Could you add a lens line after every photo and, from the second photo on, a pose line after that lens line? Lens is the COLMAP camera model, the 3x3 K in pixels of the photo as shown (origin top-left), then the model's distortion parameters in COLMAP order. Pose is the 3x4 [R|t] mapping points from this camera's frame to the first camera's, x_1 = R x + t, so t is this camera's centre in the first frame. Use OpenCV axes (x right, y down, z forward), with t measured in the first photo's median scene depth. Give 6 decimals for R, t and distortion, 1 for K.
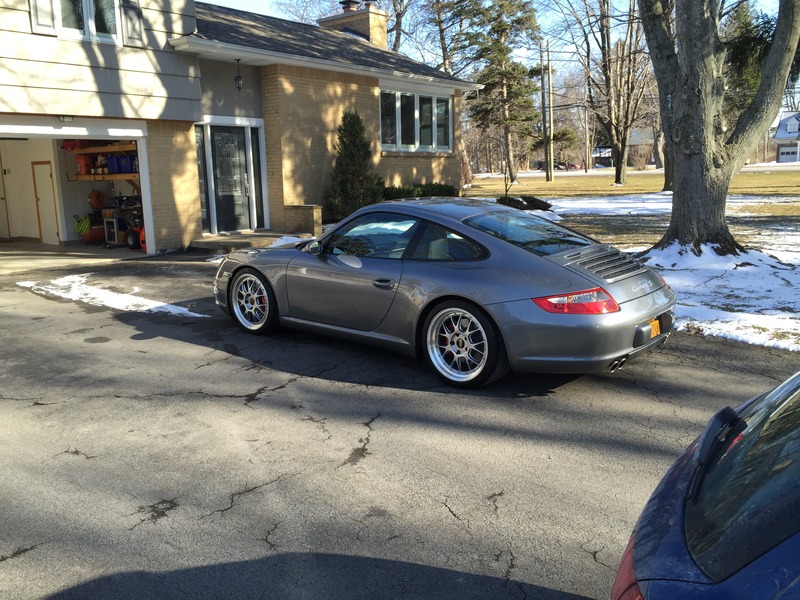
lens RADIAL K [[676.5, 0, 400.0], [0, 676.5, 300.0], [0, 0, 1]] dist [0.098858, -0.139366]
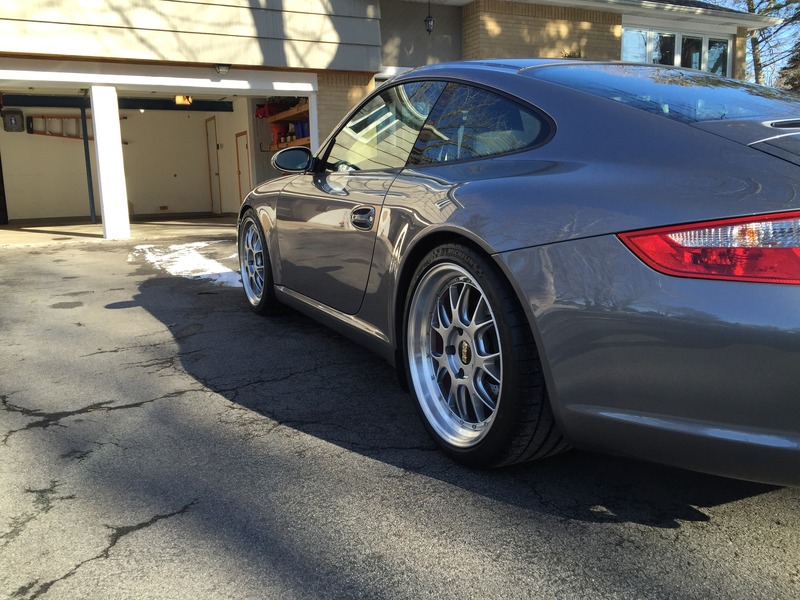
lens RADIAL K [[676.5, 0, 400.0], [0, 676.5, 300.0], [0, 0, 1]] dist [0.098858, -0.139366]
pose [[0.916791, 0.062773, -0.394403, 0.105502], [-0.064937, 0.997858, 0.007873, 0.015903], [0.394053, 0.018394, 0.918904, 0.302748]]
